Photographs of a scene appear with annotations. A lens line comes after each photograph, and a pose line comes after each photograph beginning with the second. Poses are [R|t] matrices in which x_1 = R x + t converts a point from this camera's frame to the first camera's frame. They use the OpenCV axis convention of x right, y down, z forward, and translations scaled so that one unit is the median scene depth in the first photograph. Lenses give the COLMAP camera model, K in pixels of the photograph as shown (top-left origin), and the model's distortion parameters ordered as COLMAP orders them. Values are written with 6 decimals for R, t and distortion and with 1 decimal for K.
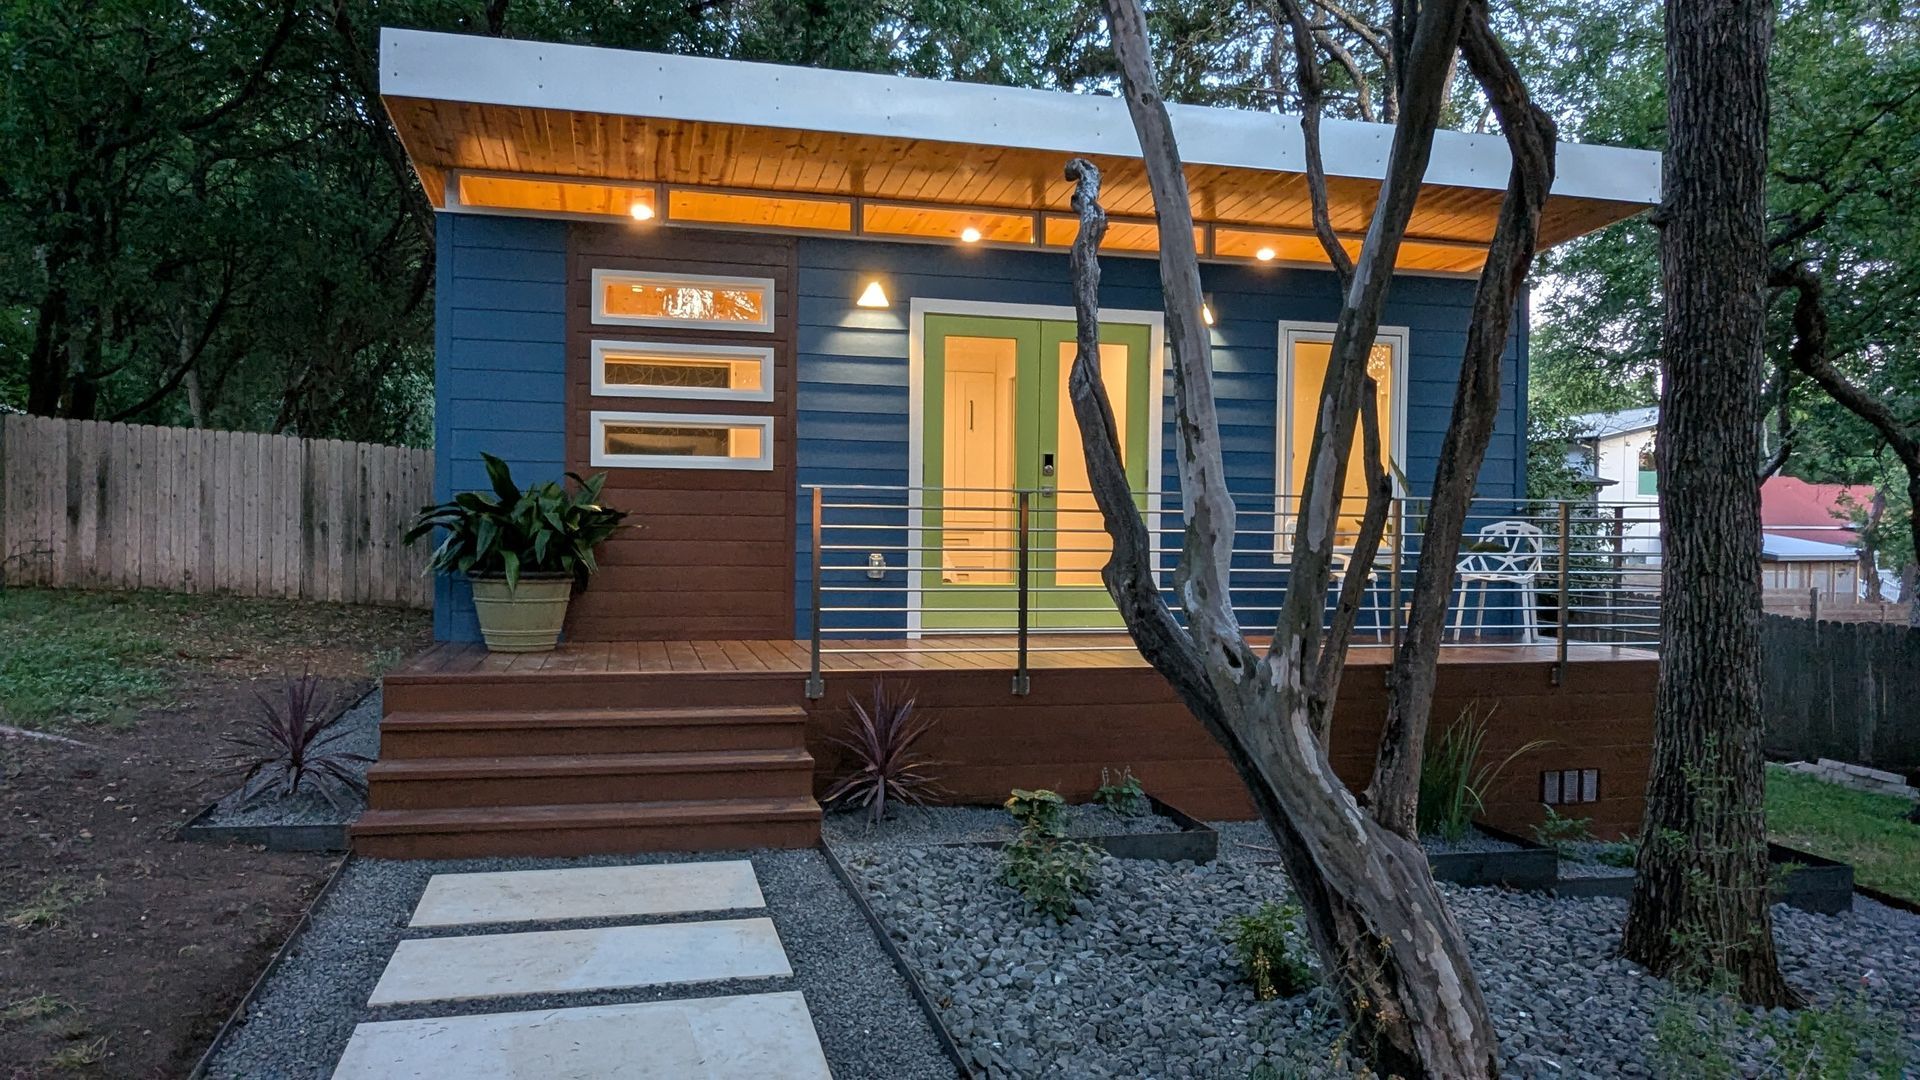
lens RADIAL K [[1367.3, 0, 994.3], [0, 1367.3, 557.6], [0, 0, 1]] dist [0.001786, -0.003849]
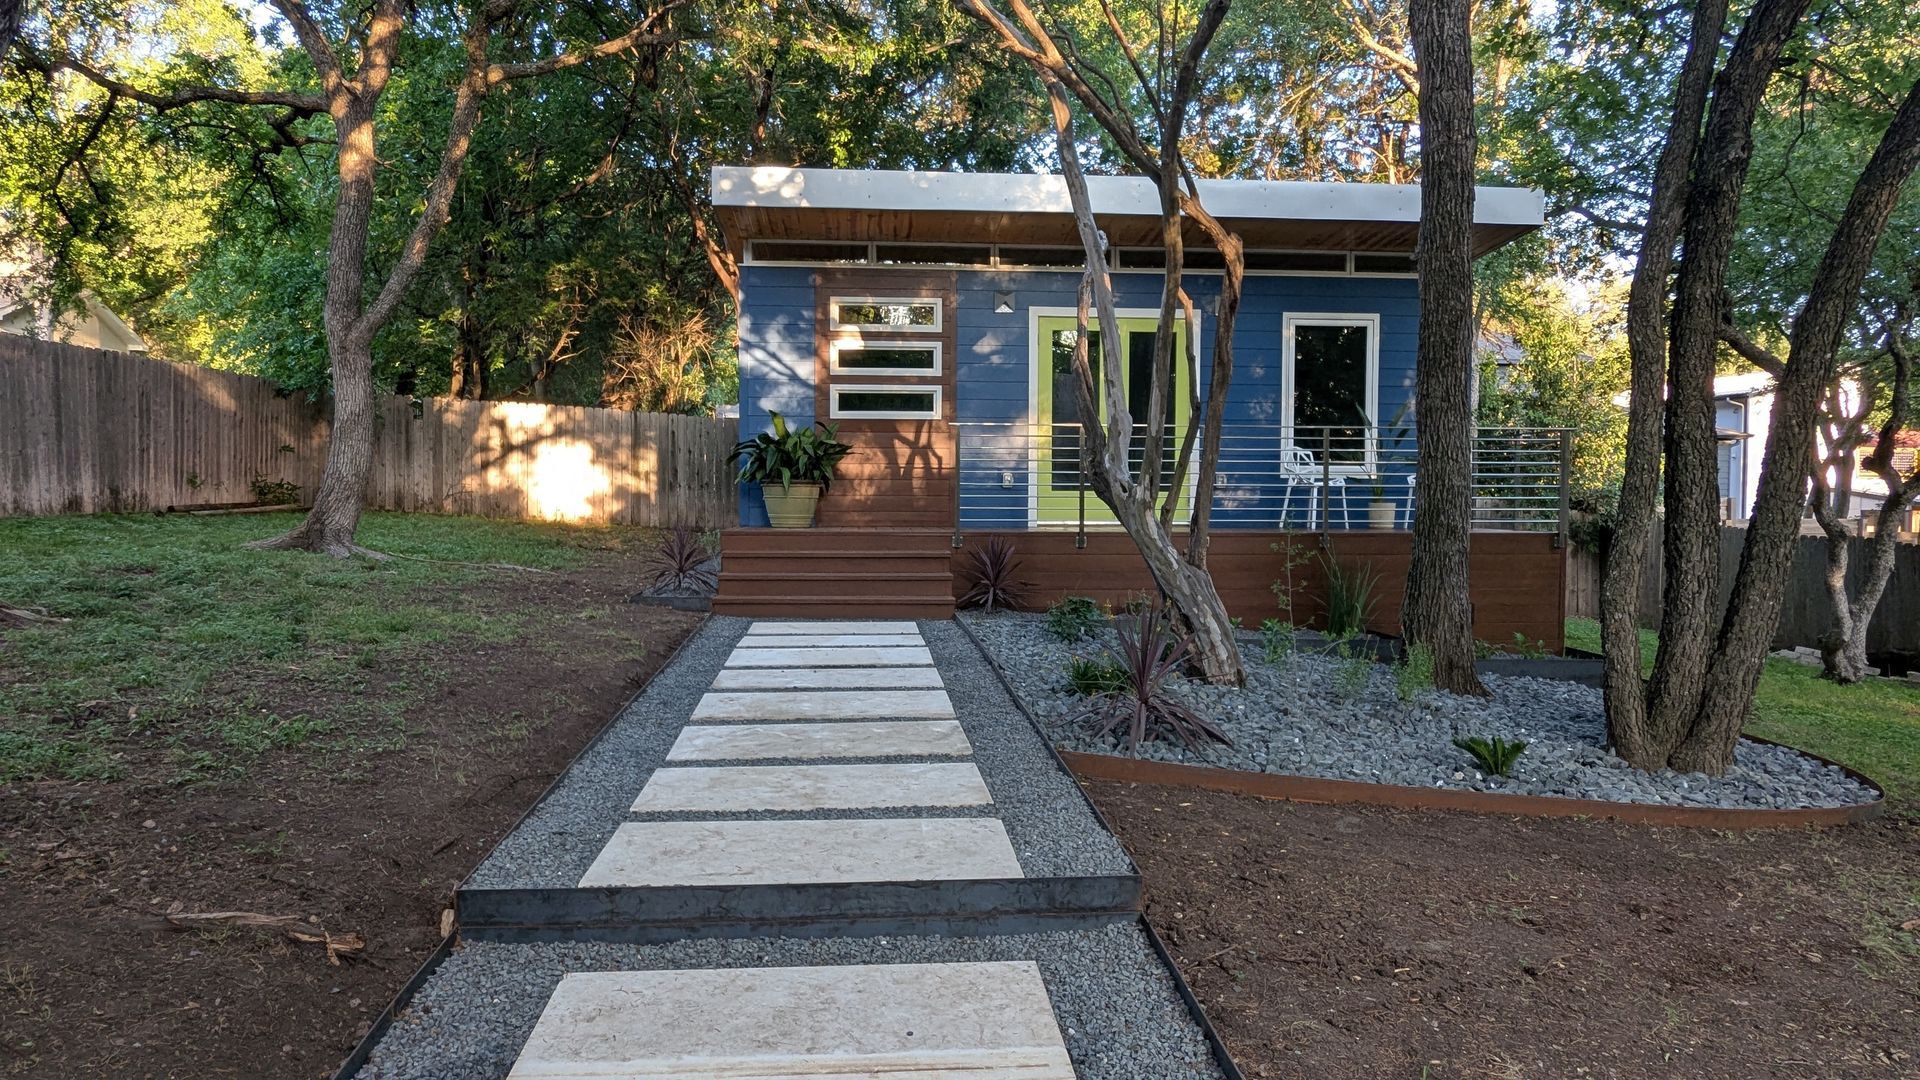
lens RADIAL K [[1367.3, 0, 1027.8], [0, 1367.3, 530.1], [0, 0, 1]] dist [0.001786, -0.003849]
pose [[0.989588, -0.008314, -0.143686, 0.174552], [0.007990, 0.999964, -0.002833, 0.075305], [0.143704, 0.001655, 0.989619, -0.592236]]
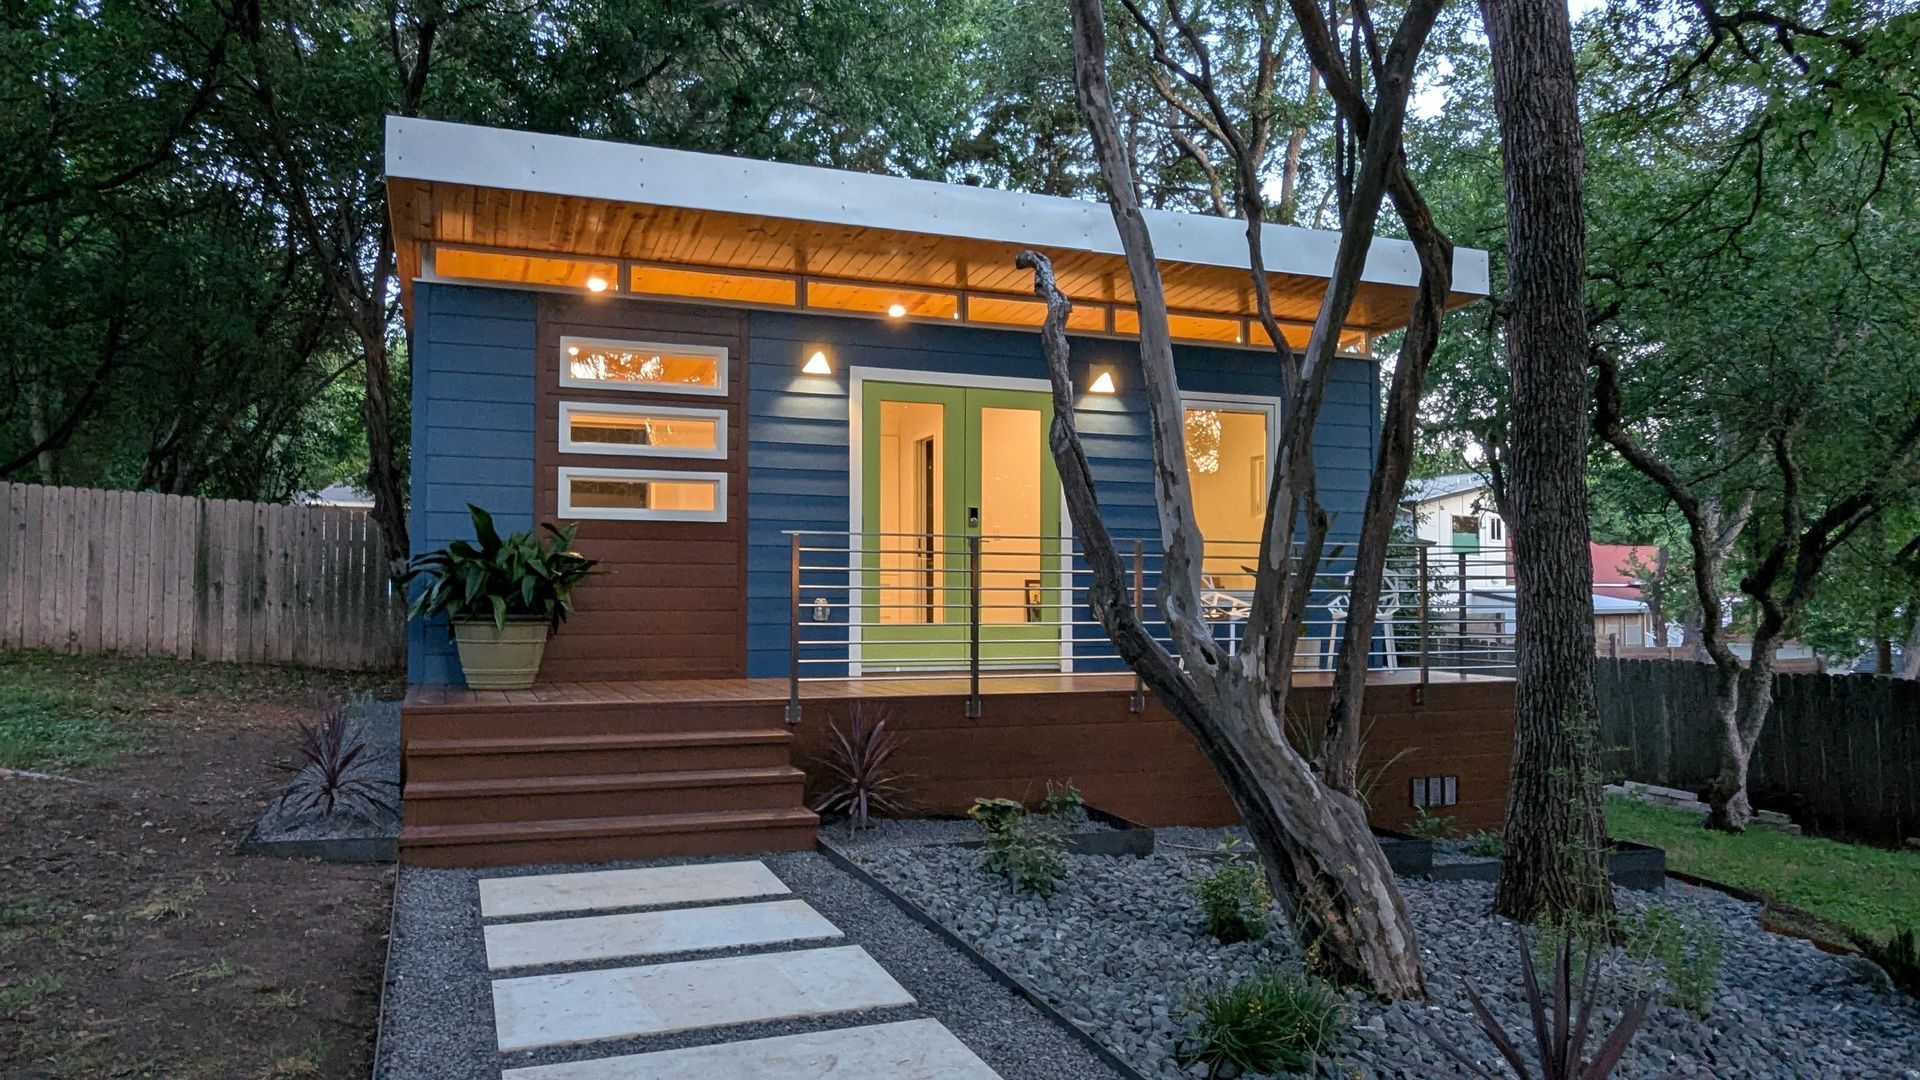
lens RADIAL K [[1367.3, 0, 1011.2], [0, 1367.3, 550.1], [0, 0, 1]] dist [0.001786, -0.003849]
pose [[0.991159, -0.005489, 0.132569, -0.088808], [0.012769, 0.998452, -0.054128, 0.021840], [-0.132066, 0.055342, 0.989695, -0.113367]]
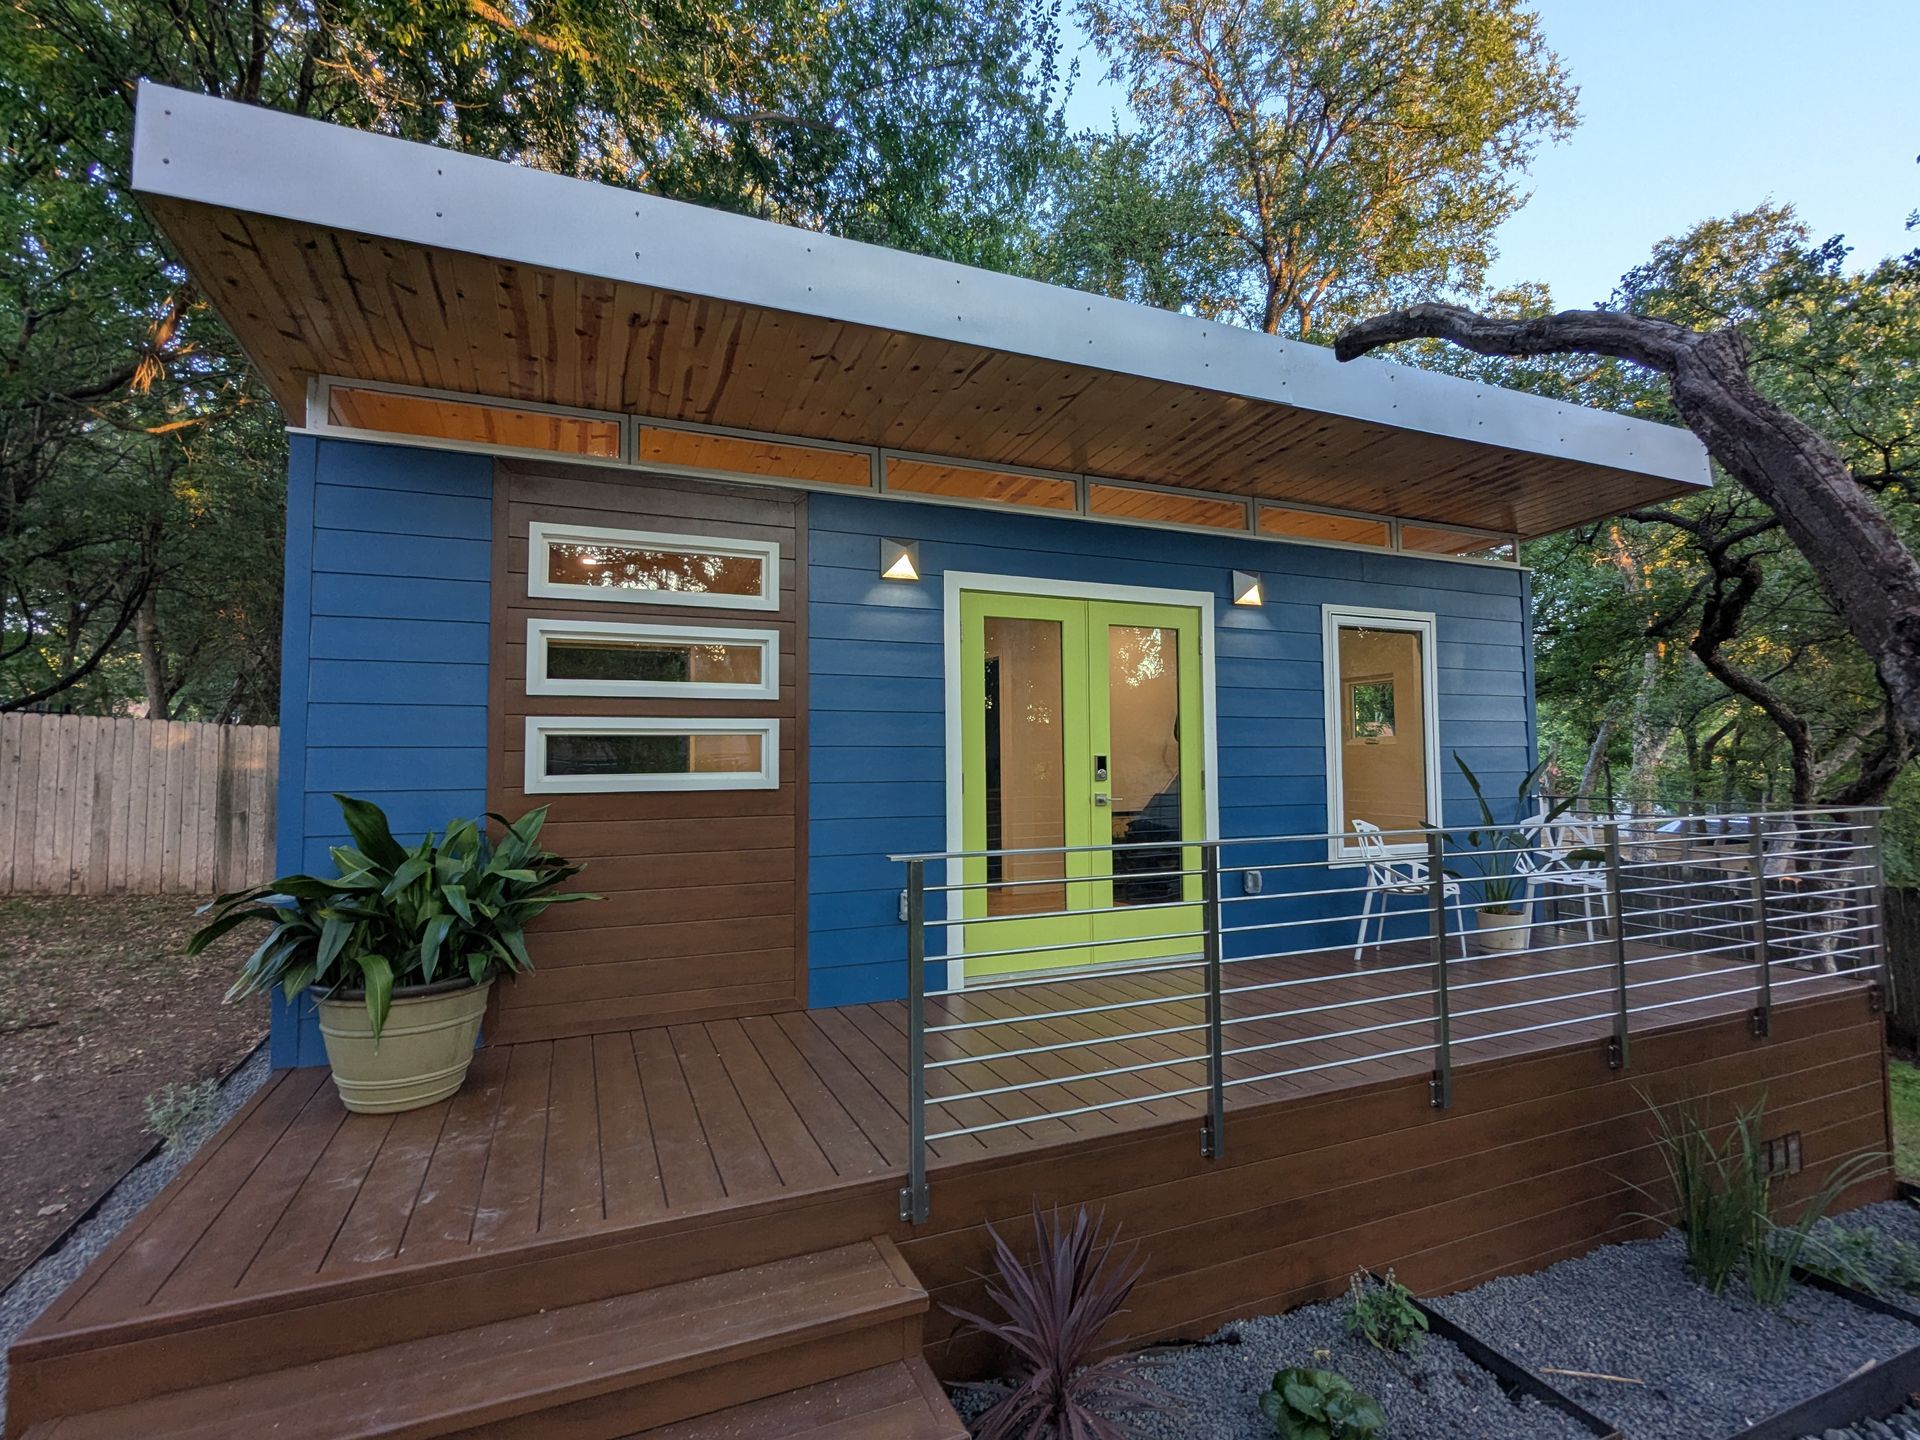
lens RADIAL K [[908.0, 0, 967.0], [0, 908.0, 714.7], [0, 0, 1]] dist [-0.004339, 0.002976]
pose [[0.989049, -0.010178, 0.147238, -0.142751], [0.019851, 0.997728, -0.064377, -0.076259], [-0.146248, 0.066595, 0.987004, 0.519699]]
